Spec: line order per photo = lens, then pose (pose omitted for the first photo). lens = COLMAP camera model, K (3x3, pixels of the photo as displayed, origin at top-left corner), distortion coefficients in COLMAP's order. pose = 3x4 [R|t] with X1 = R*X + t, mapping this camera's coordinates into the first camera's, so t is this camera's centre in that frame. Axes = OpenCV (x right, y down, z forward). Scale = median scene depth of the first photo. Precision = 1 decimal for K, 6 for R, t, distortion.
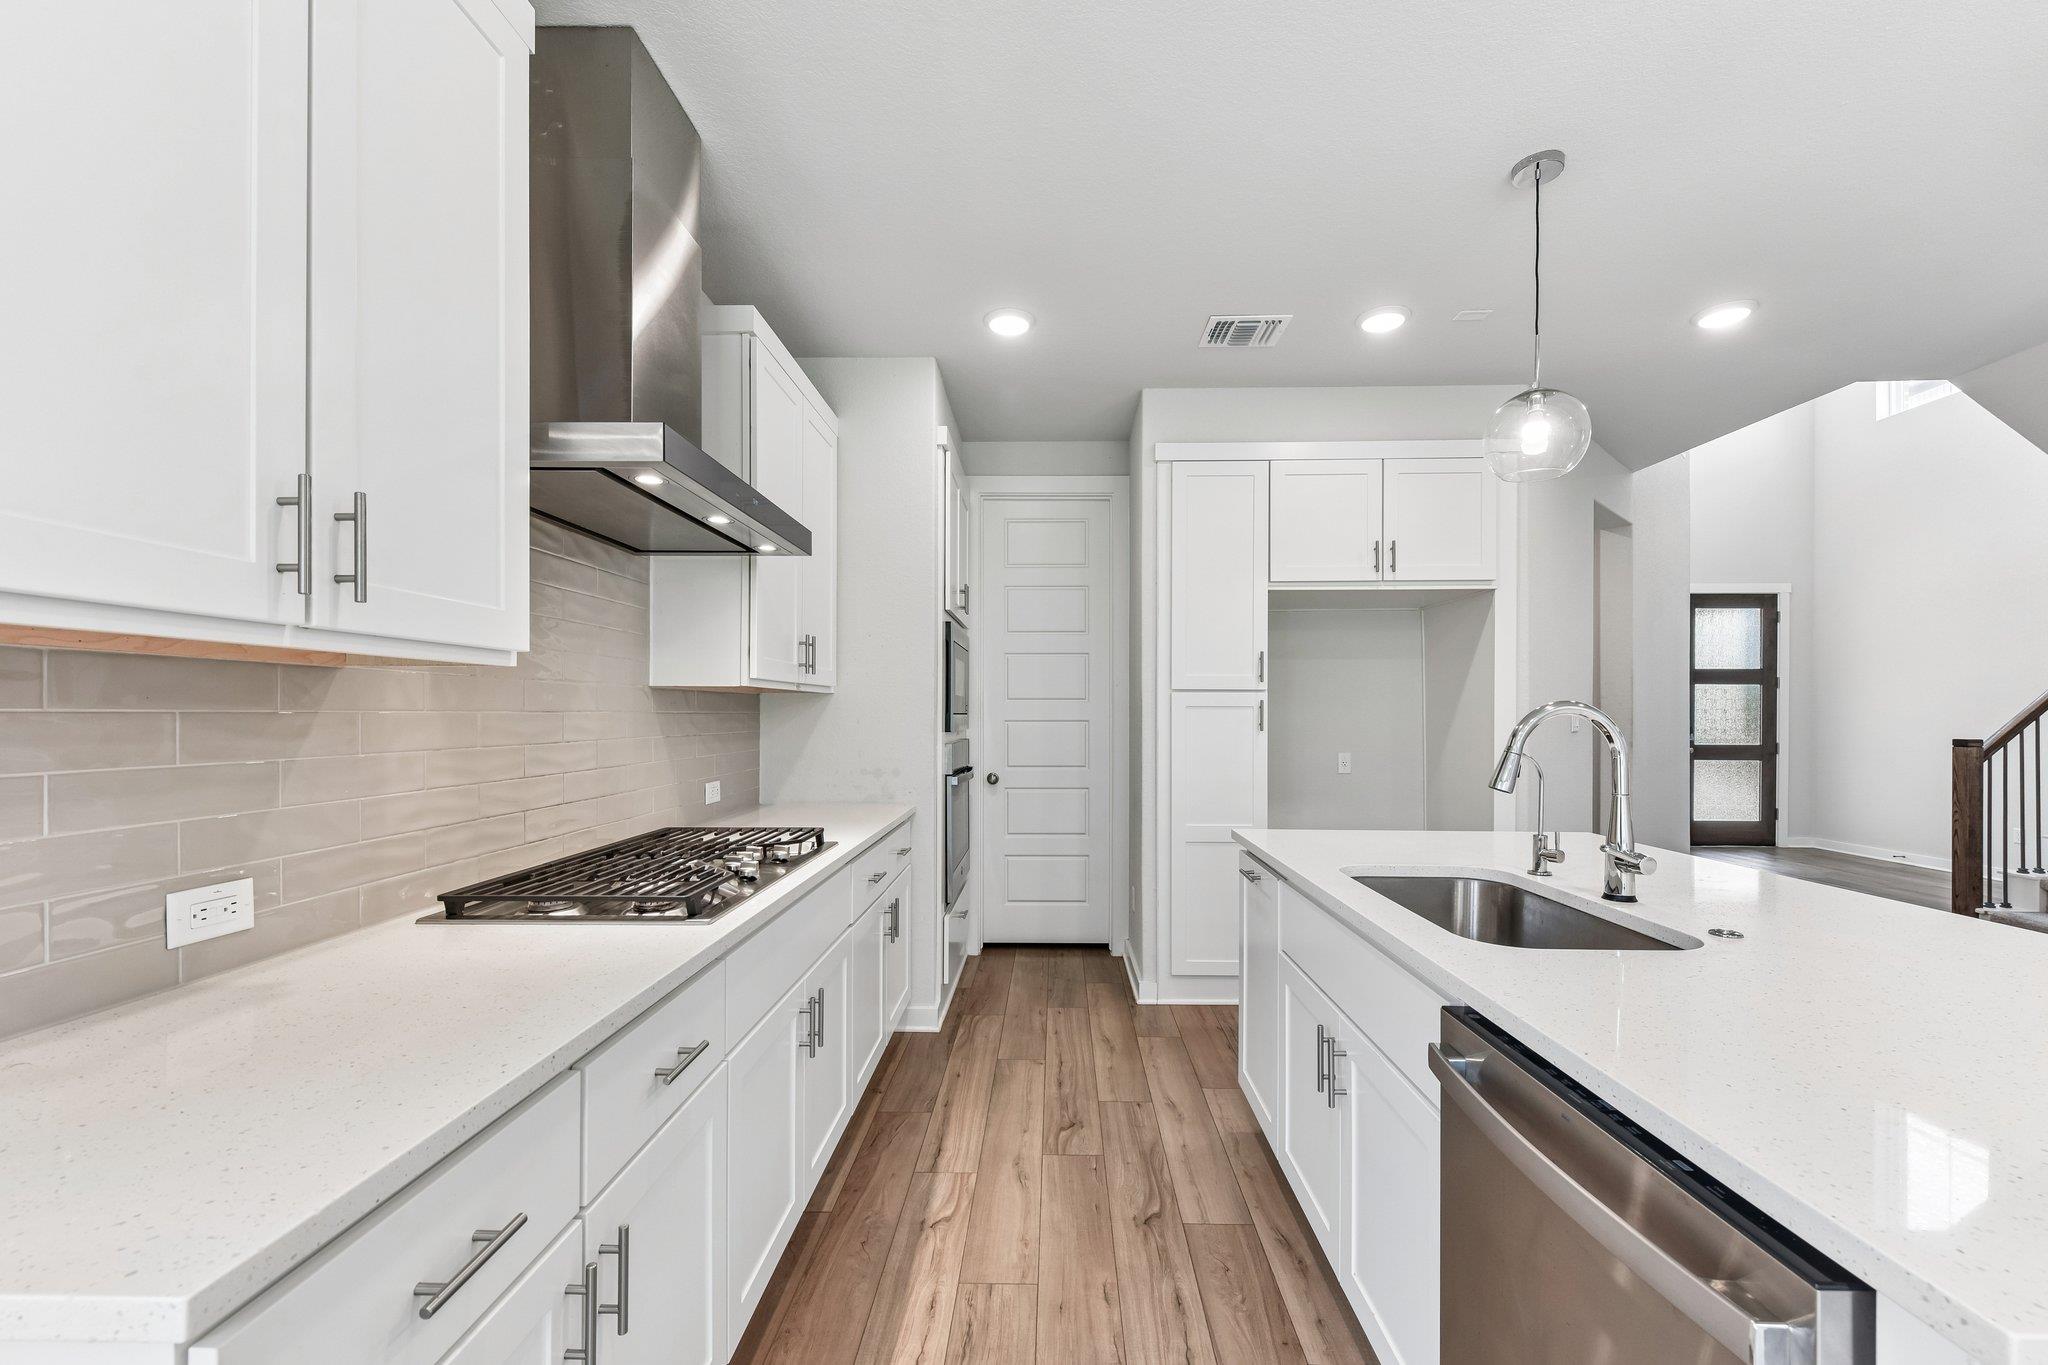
lens RADIAL K [[830.3, 0, 1031.0], [0, 830.3, 712.8], [0, 0, 1]] dist [0.005253, -0.001170]
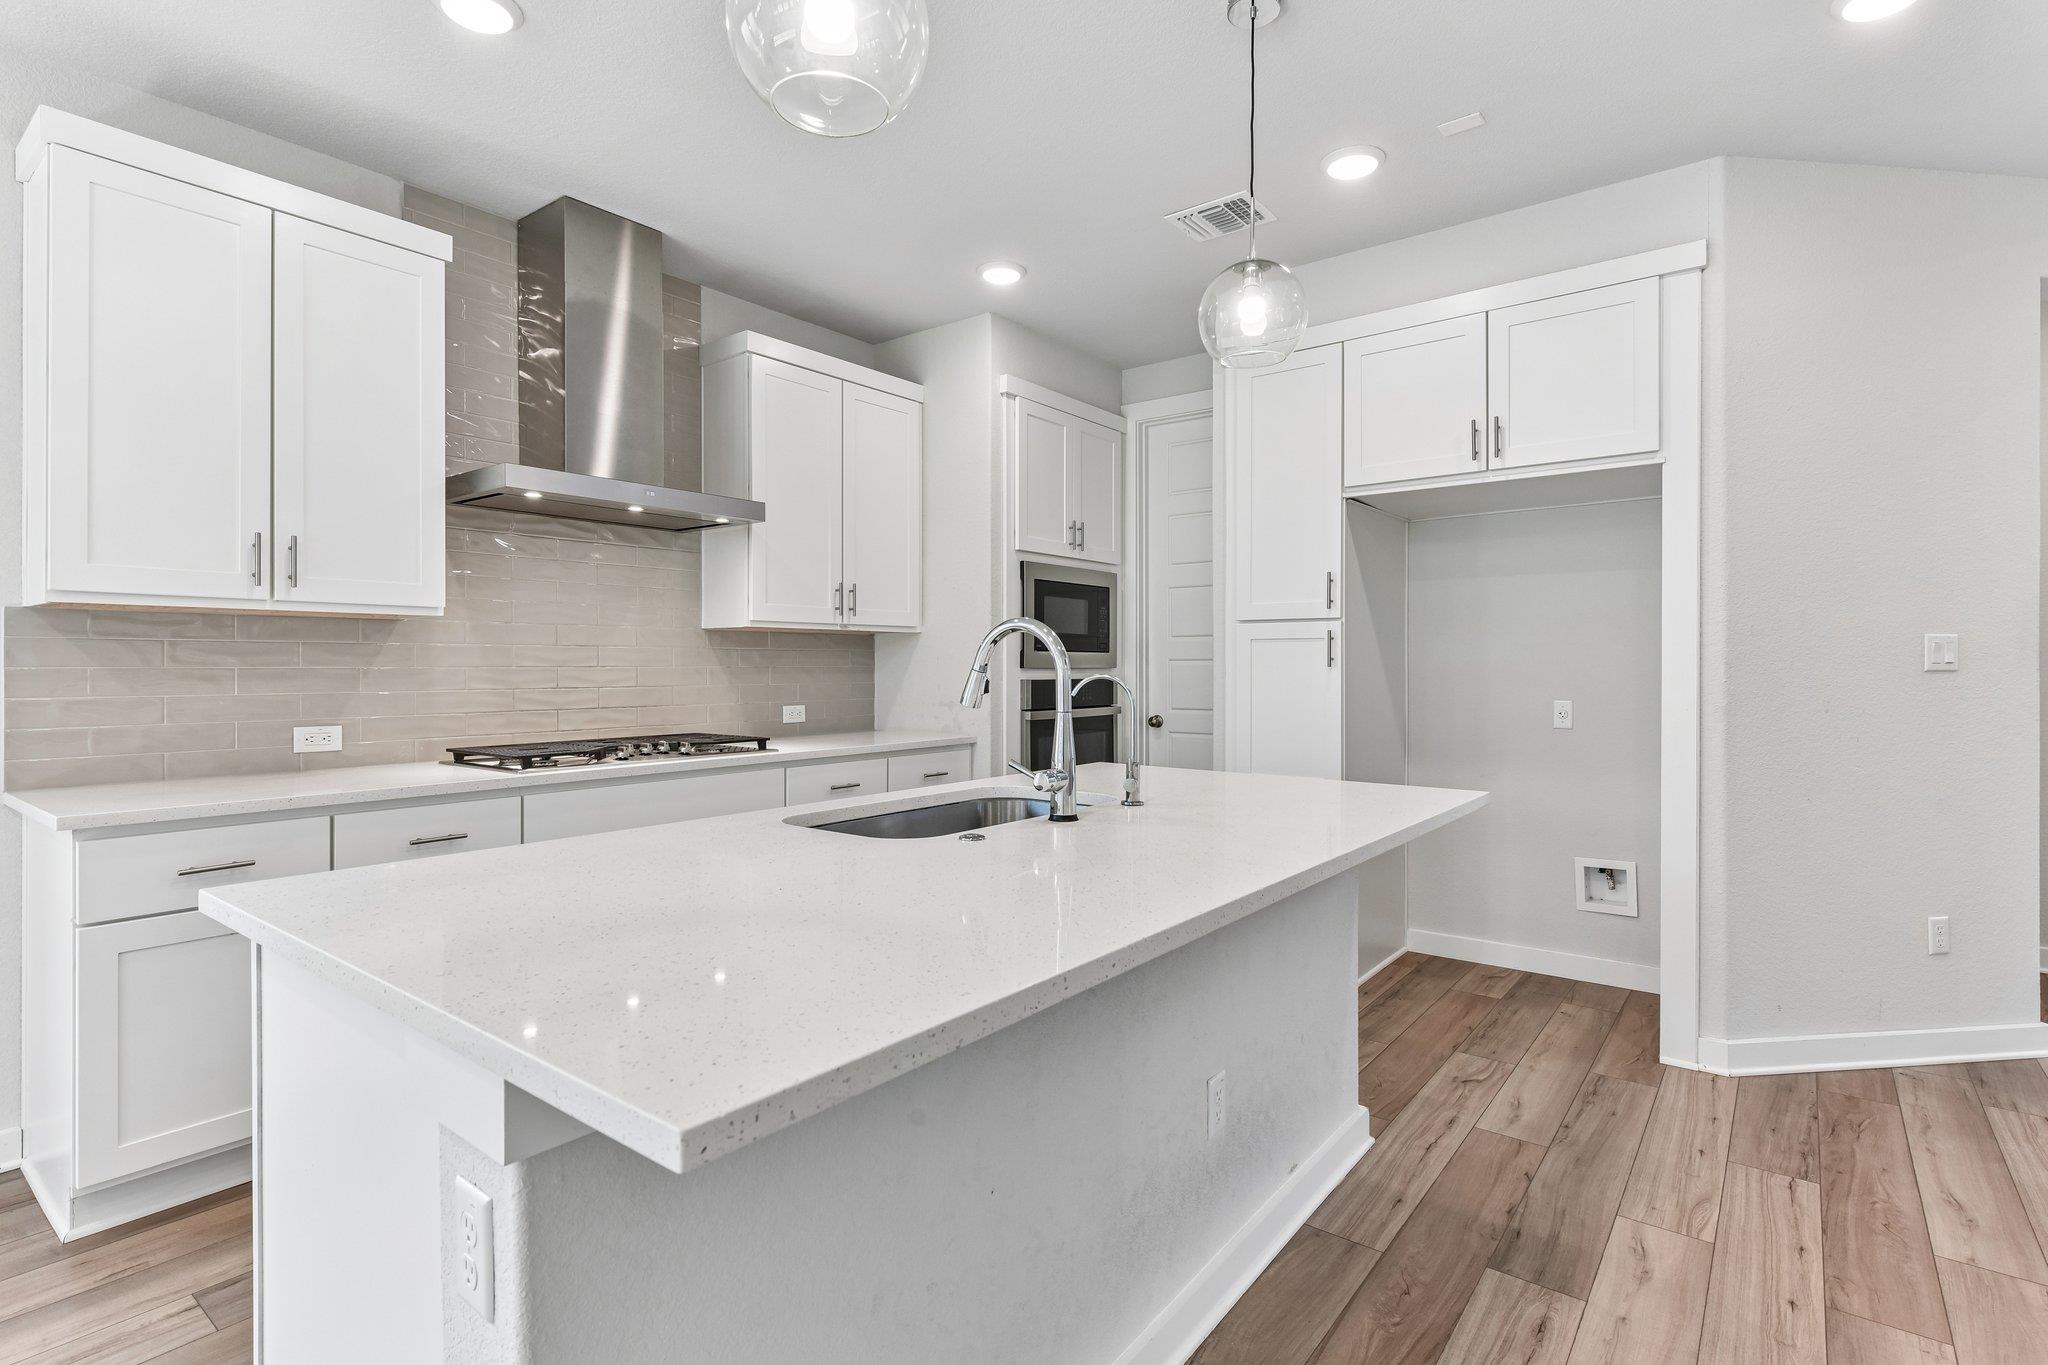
lens RADIAL K [[984.9, 0, 1038.2], [0, 984.9, 662.0], [0, 0, 1]] dist [0.002276, -0.001423]
pose [[0.809588, -0.004646, -0.586980, 0.870527], [0.002615, 0.999987, -0.004308, 0.028875], [0.586992, 0.001953, 0.809590, 0.031692]]
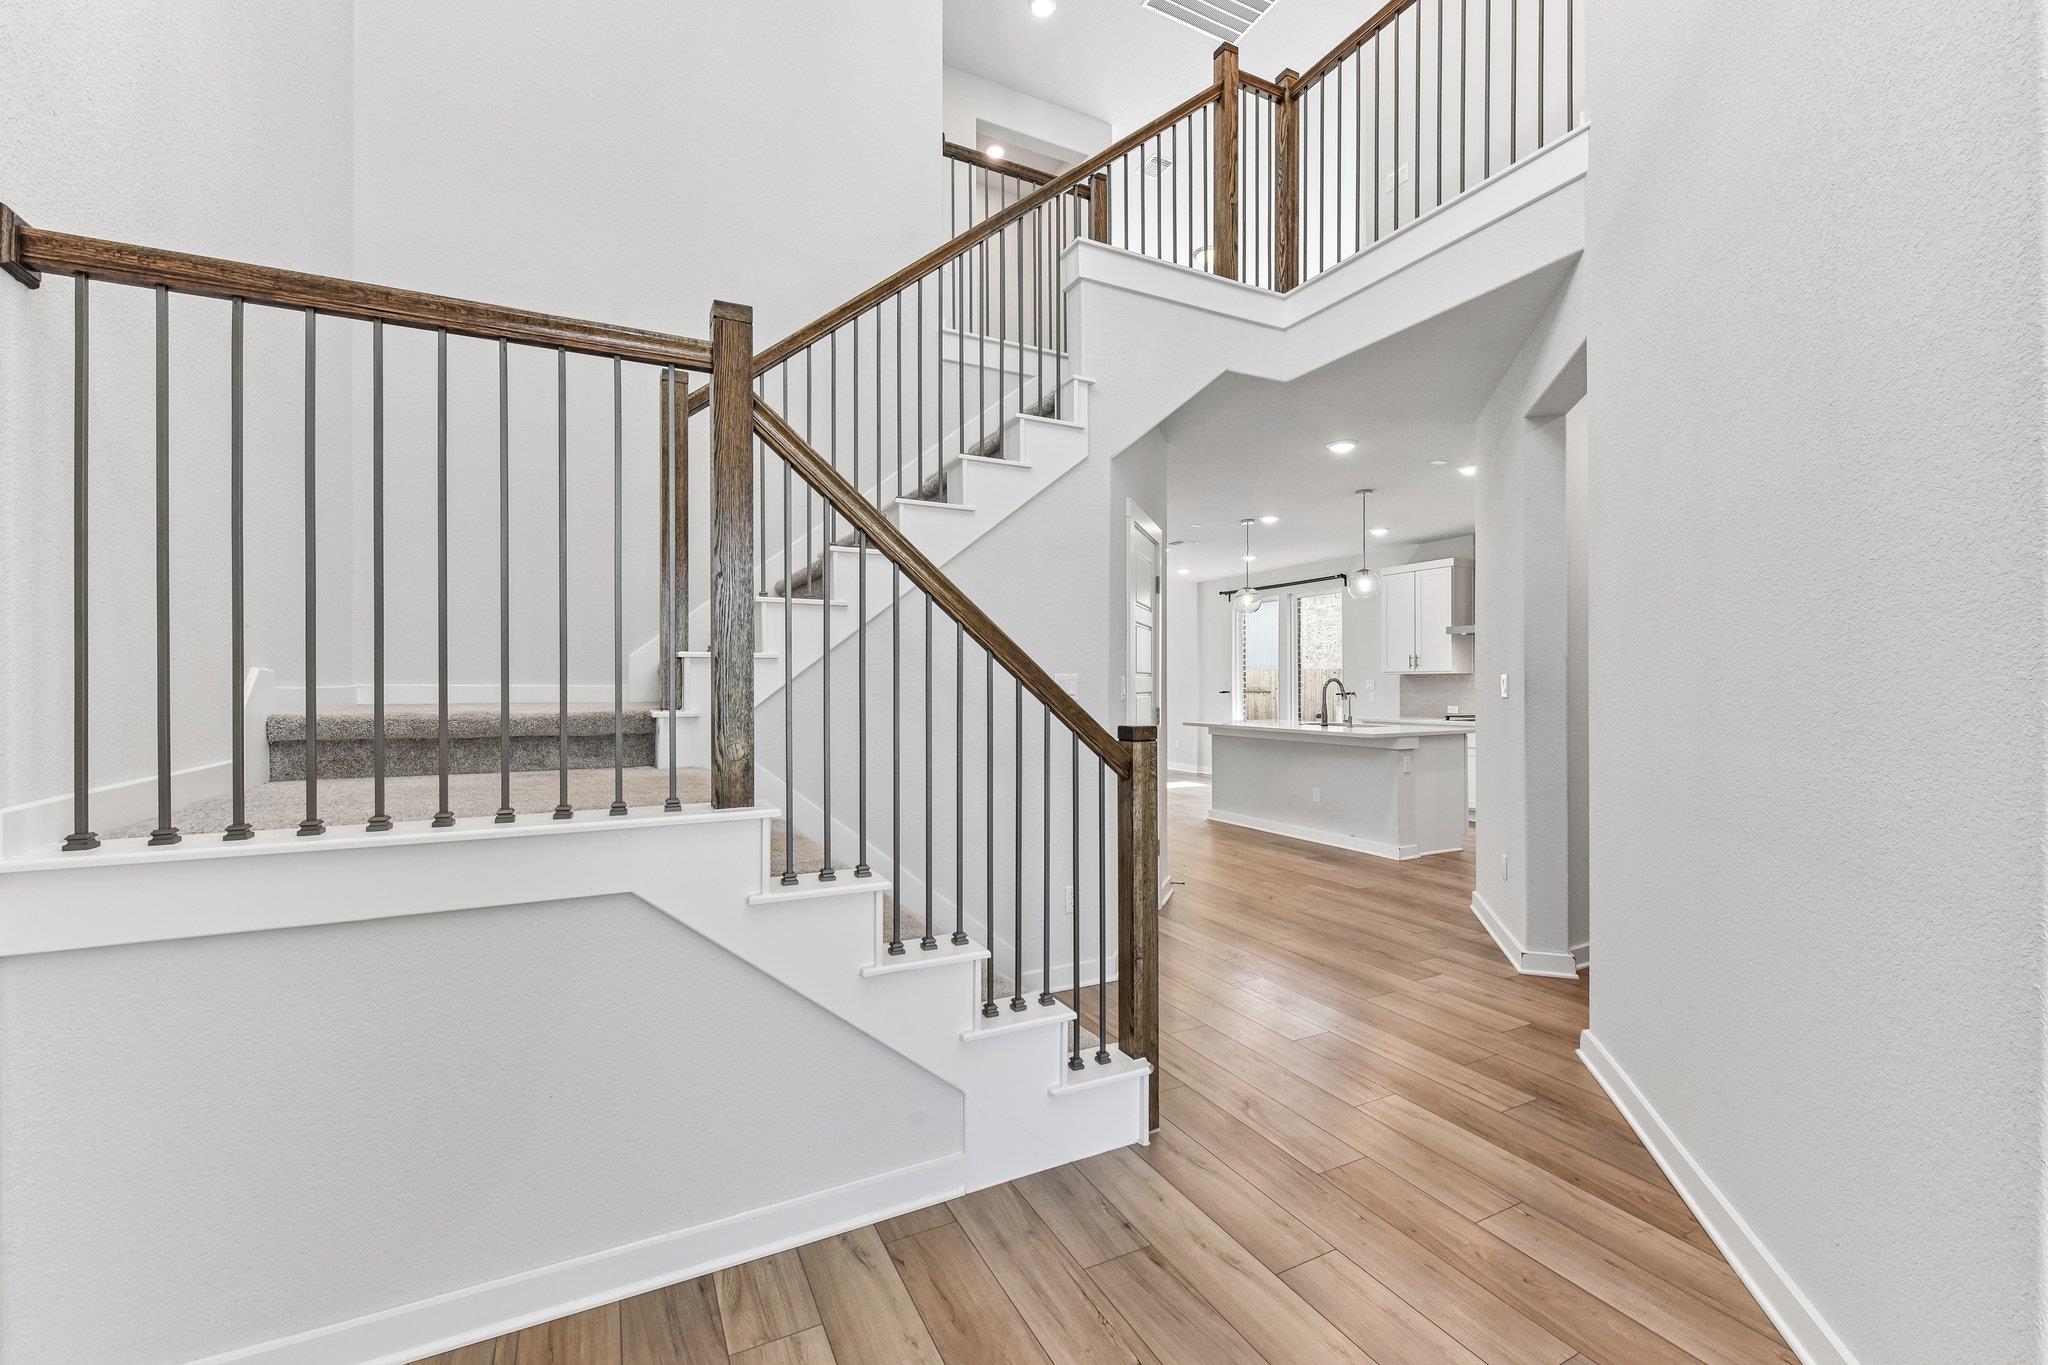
lens RADIAL K [[844.7, 0, 1045.6], [0, 844.7, 684.6], [0, 0, 1]] dist [-0.001979, -0.000022]
pose [[-0.869807, 0.001926, -0.493388, 2.551785], [0.002992, 0.999995, -0.001371, 0.012045], [0.493383, -0.002669, -0.869808, 2.537836]]
